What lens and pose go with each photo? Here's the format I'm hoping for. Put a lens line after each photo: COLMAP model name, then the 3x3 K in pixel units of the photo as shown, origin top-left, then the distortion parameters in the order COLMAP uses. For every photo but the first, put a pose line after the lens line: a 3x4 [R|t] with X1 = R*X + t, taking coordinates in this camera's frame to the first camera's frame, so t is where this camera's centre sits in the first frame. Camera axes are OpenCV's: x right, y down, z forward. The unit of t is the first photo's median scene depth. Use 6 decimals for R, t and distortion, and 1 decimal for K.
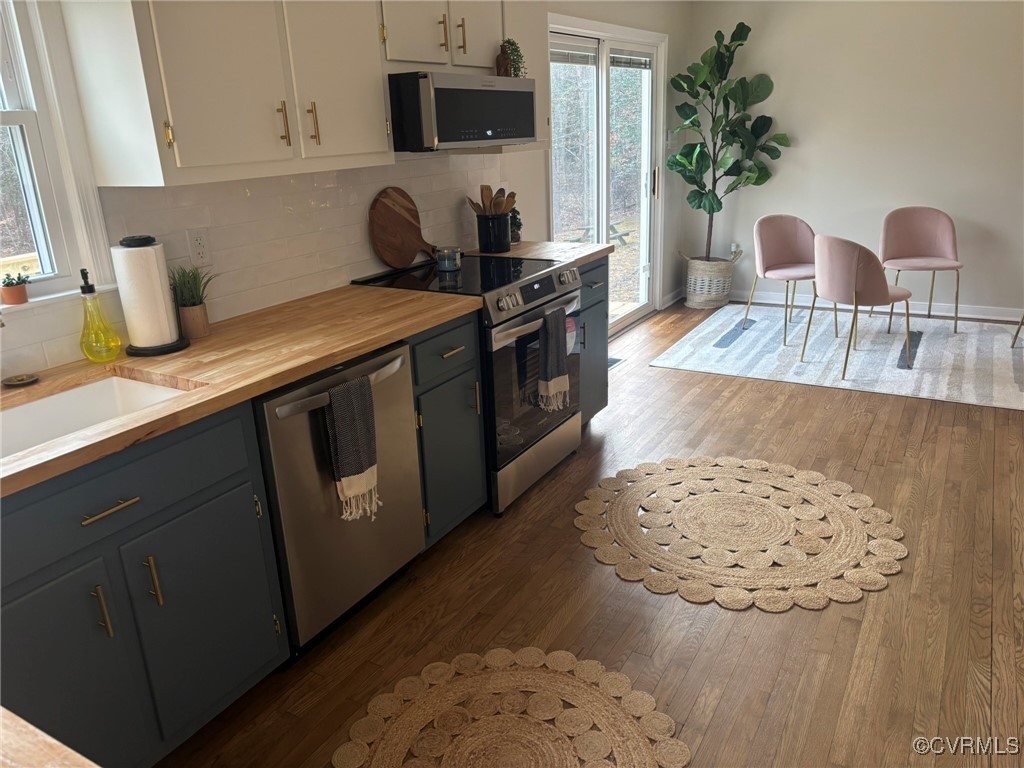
lens RADIAL K [[770.5, 0, 523.1], [0, 770.5, 380.3], [0, 0, 1]] dist [0.037883, -0.019507]
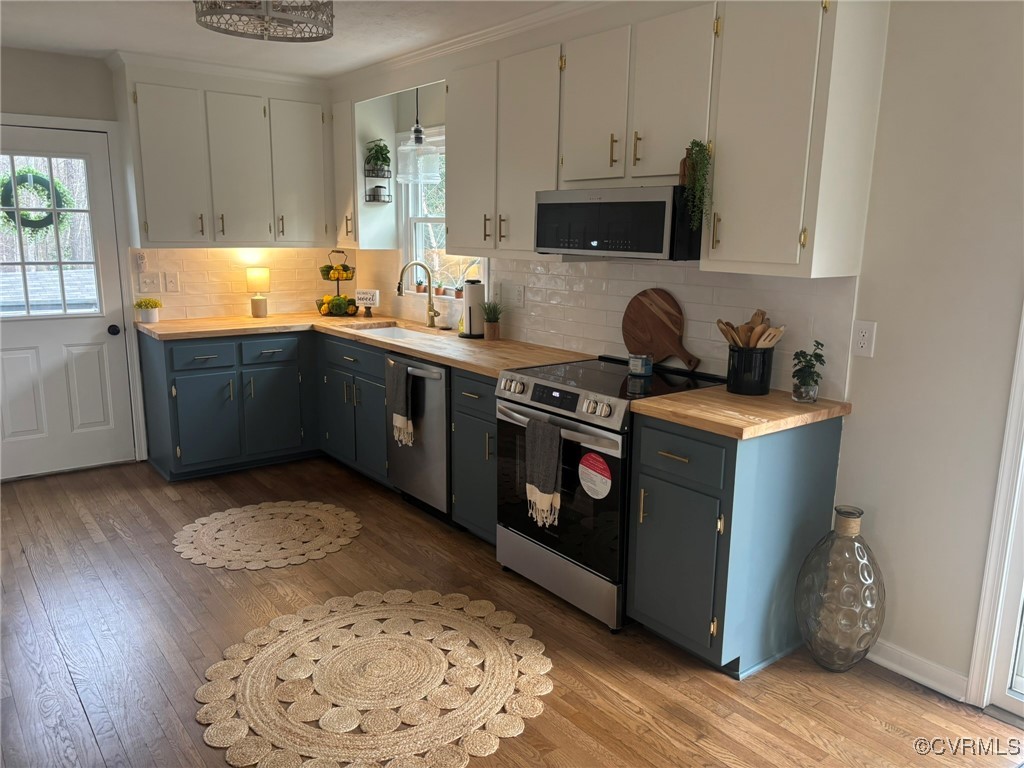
lens RADIAL K [[770.5, 0, 521.8], [0, 770.5, 388.4], [0, 0, 1]] dist [0.037883, -0.019507]
pose [[-0.374491, 0.219282, -0.900928, 0.952402], [-0.282105, 0.898627, 0.335985, -0.462888], [0.883274, 0.379980, -0.274667, 1.266978]]
